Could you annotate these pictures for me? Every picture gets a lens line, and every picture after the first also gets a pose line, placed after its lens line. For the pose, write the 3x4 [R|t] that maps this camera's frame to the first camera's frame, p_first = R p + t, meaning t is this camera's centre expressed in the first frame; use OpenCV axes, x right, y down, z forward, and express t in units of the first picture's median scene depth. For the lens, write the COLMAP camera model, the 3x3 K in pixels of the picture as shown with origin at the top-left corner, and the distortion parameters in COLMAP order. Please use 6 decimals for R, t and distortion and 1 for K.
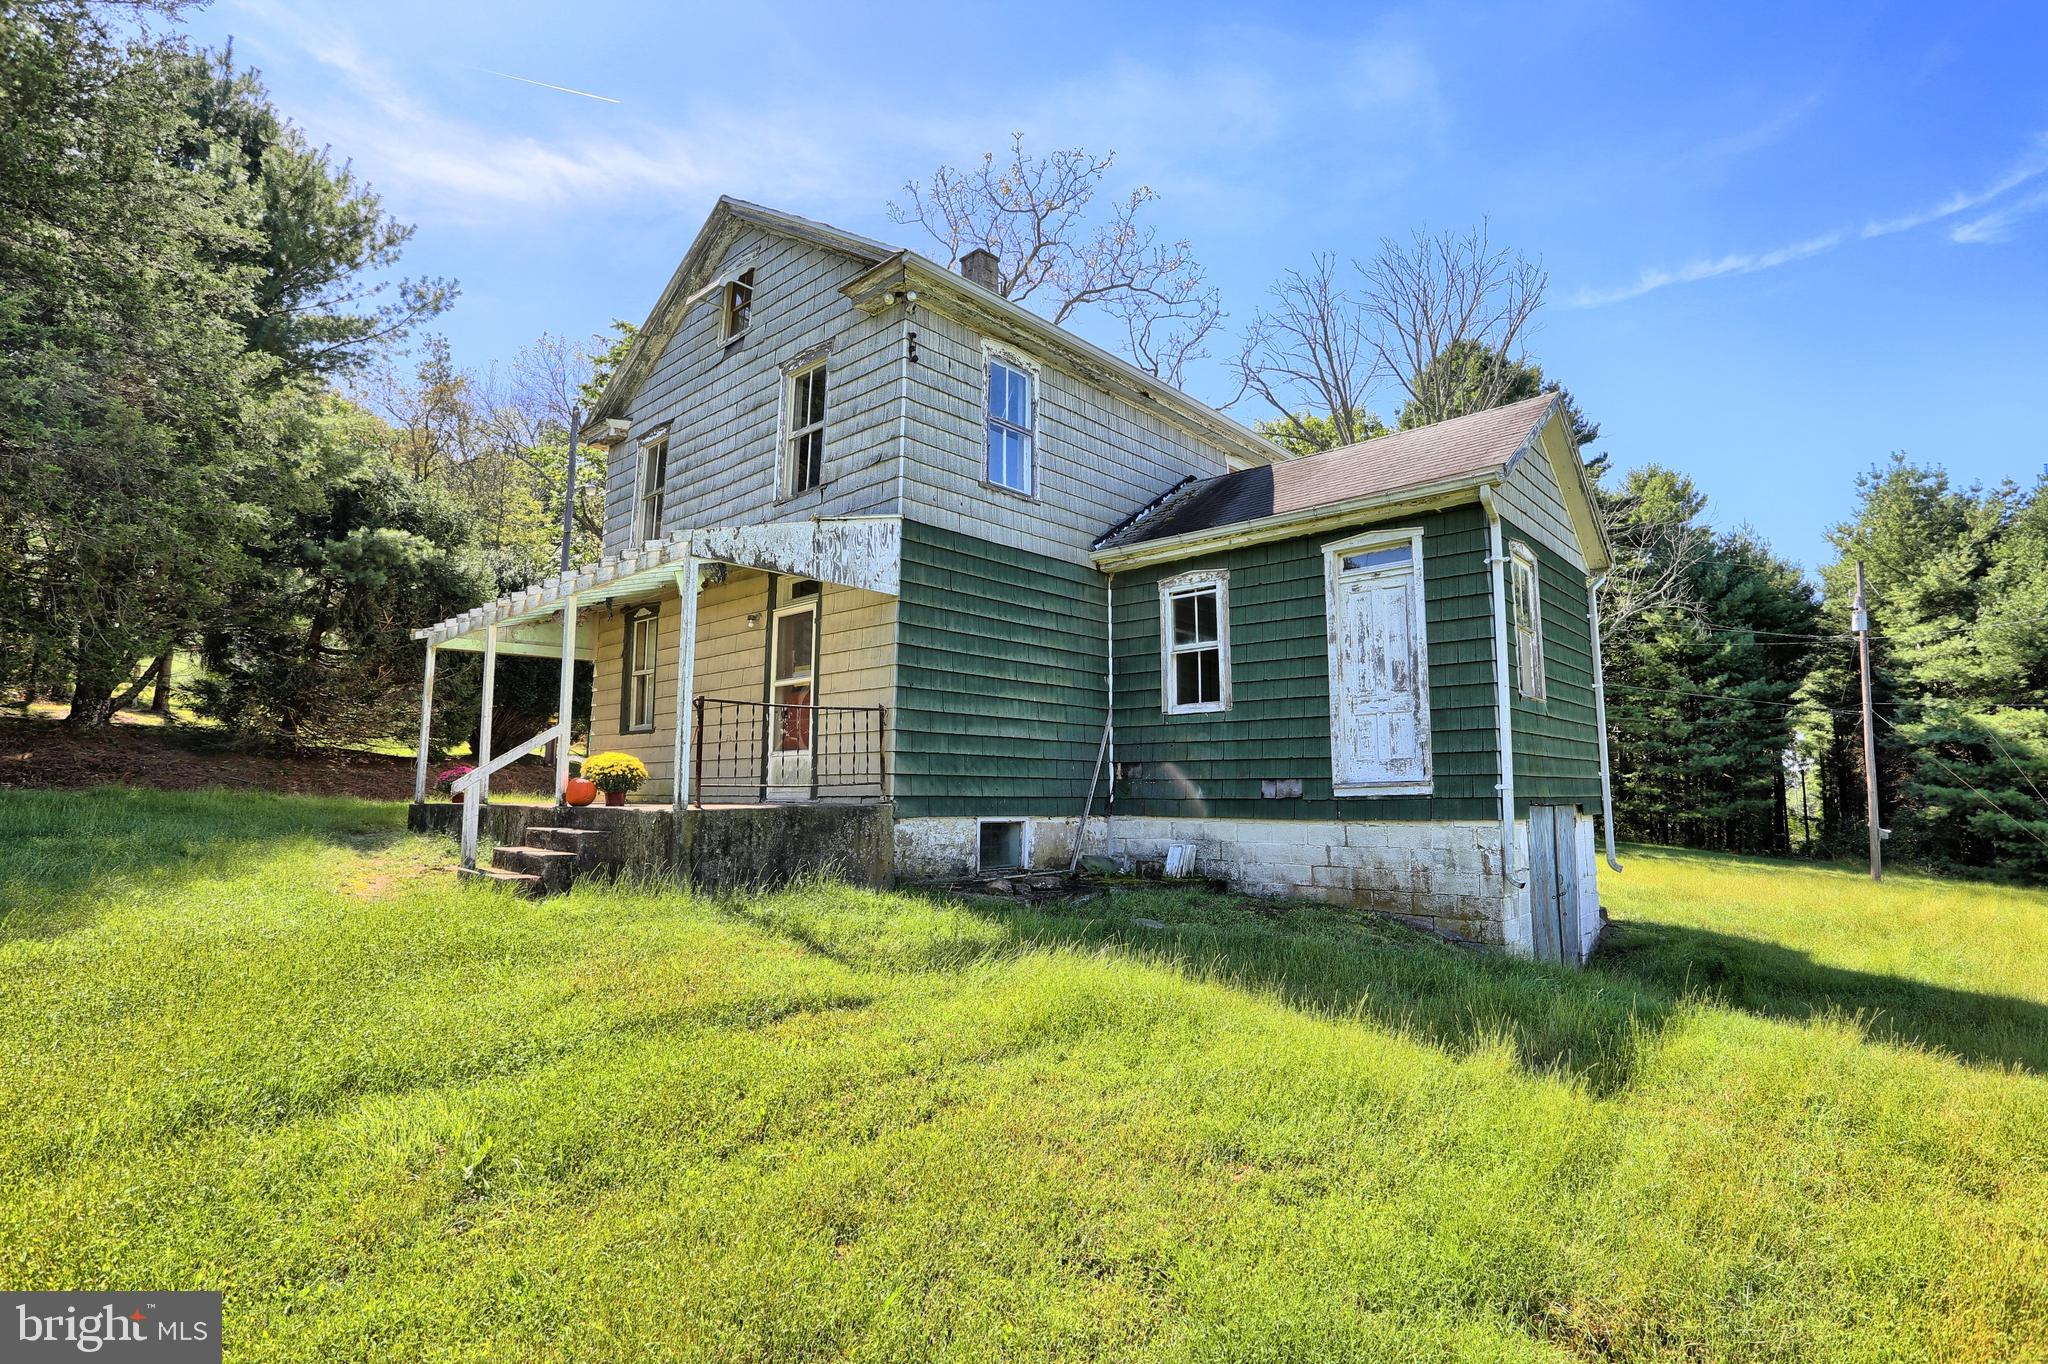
lens RADIAL K [[1001.4, 0, 1018.1], [0, 1001.4, 667.5], [0, 0, 1]] dist [-0.036646, 0.004821]
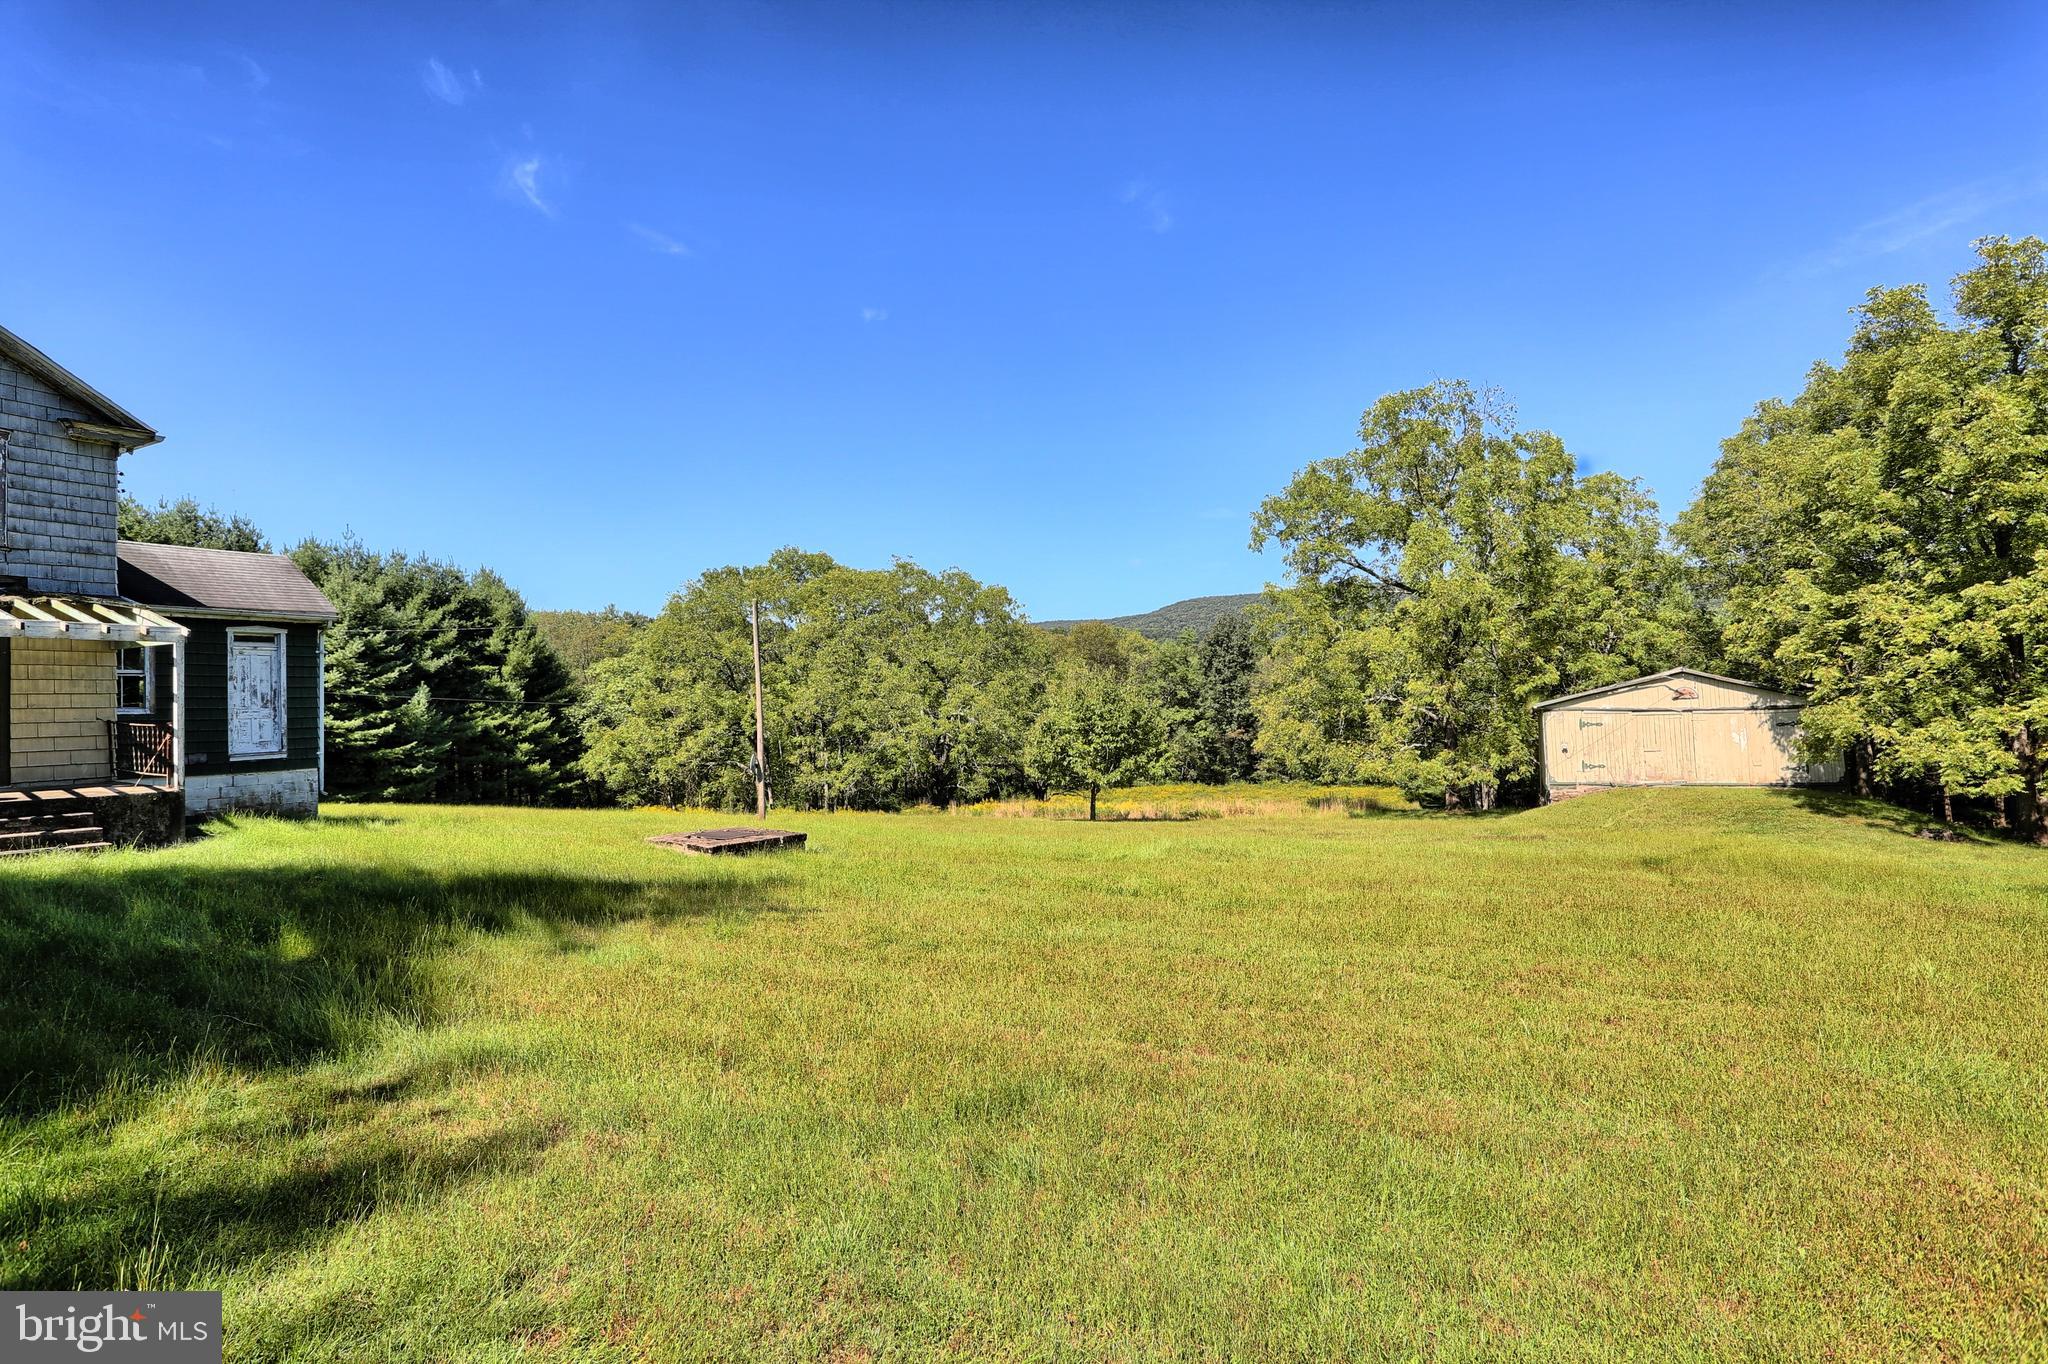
lens RADIAL K [[1001.4, 0, 1054.6], [0, 1001.4, 680.9], [0, 0, 1]] dist [-0.036646, 0.004821]
pose [[-0.267574, 0.020015, 0.963329, -1.900392], [-0.111816, 0.992384, -0.051677, -0.103619], [-0.957027, -0.121543, -0.263299, -0.006719]]
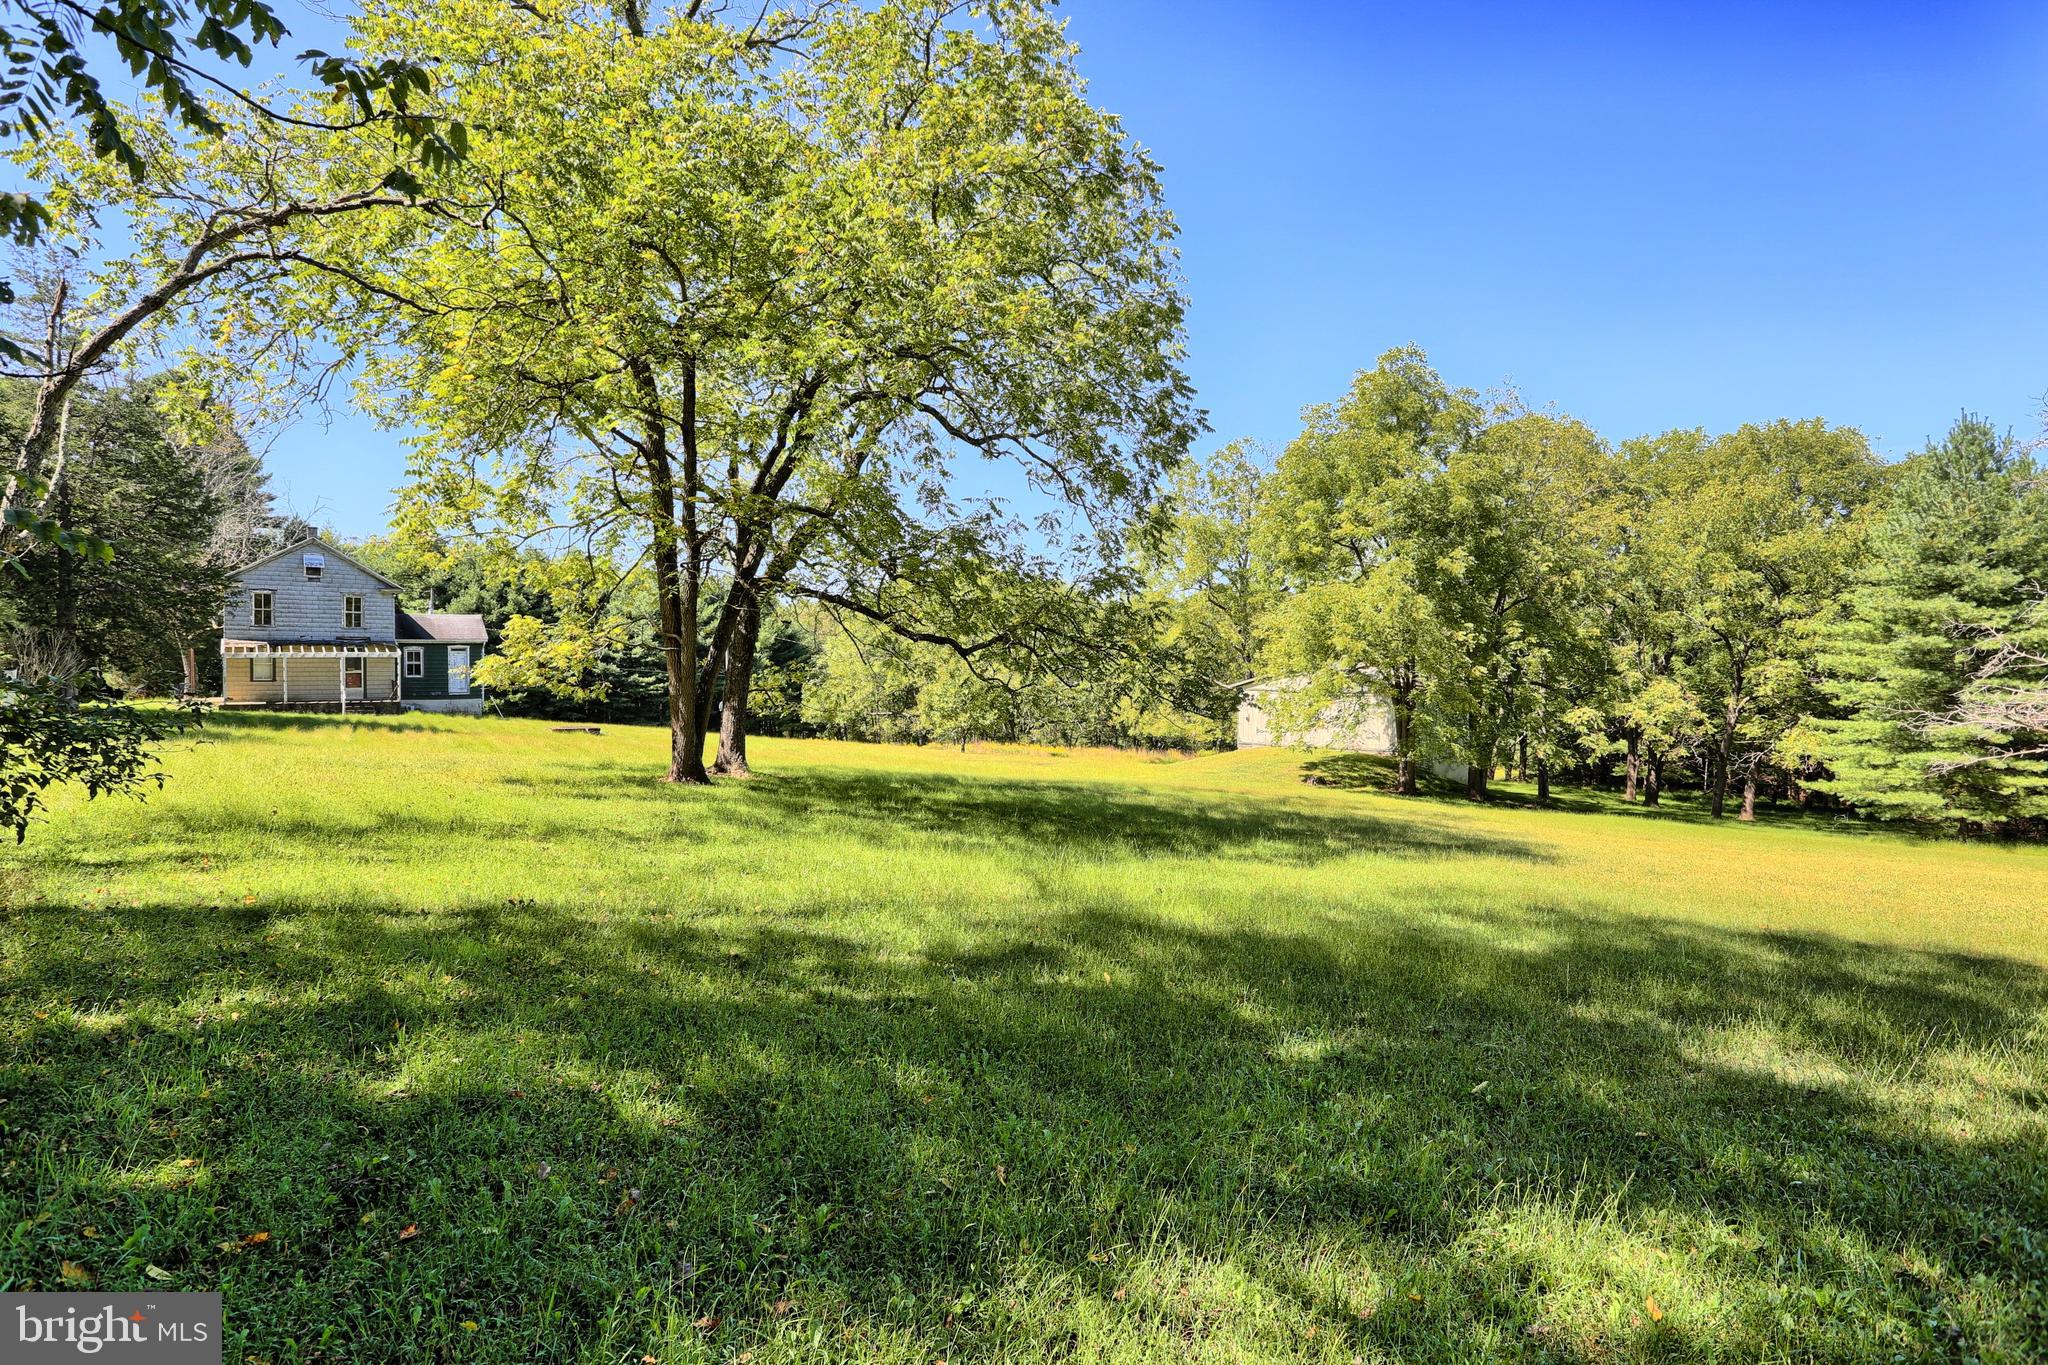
lens RADIAL K [[1001.4, 0, 1016.3], [0, 1001.4, 679.3], [0, 0, 1]] dist [-0.036646, 0.004821]
pose [[0.150974, -0.015922, 0.988410, -4.373905], [-0.131518, 0.990658, 0.036047, -0.533406], [-0.979750, -0.135435, 0.147470, -2.687546]]
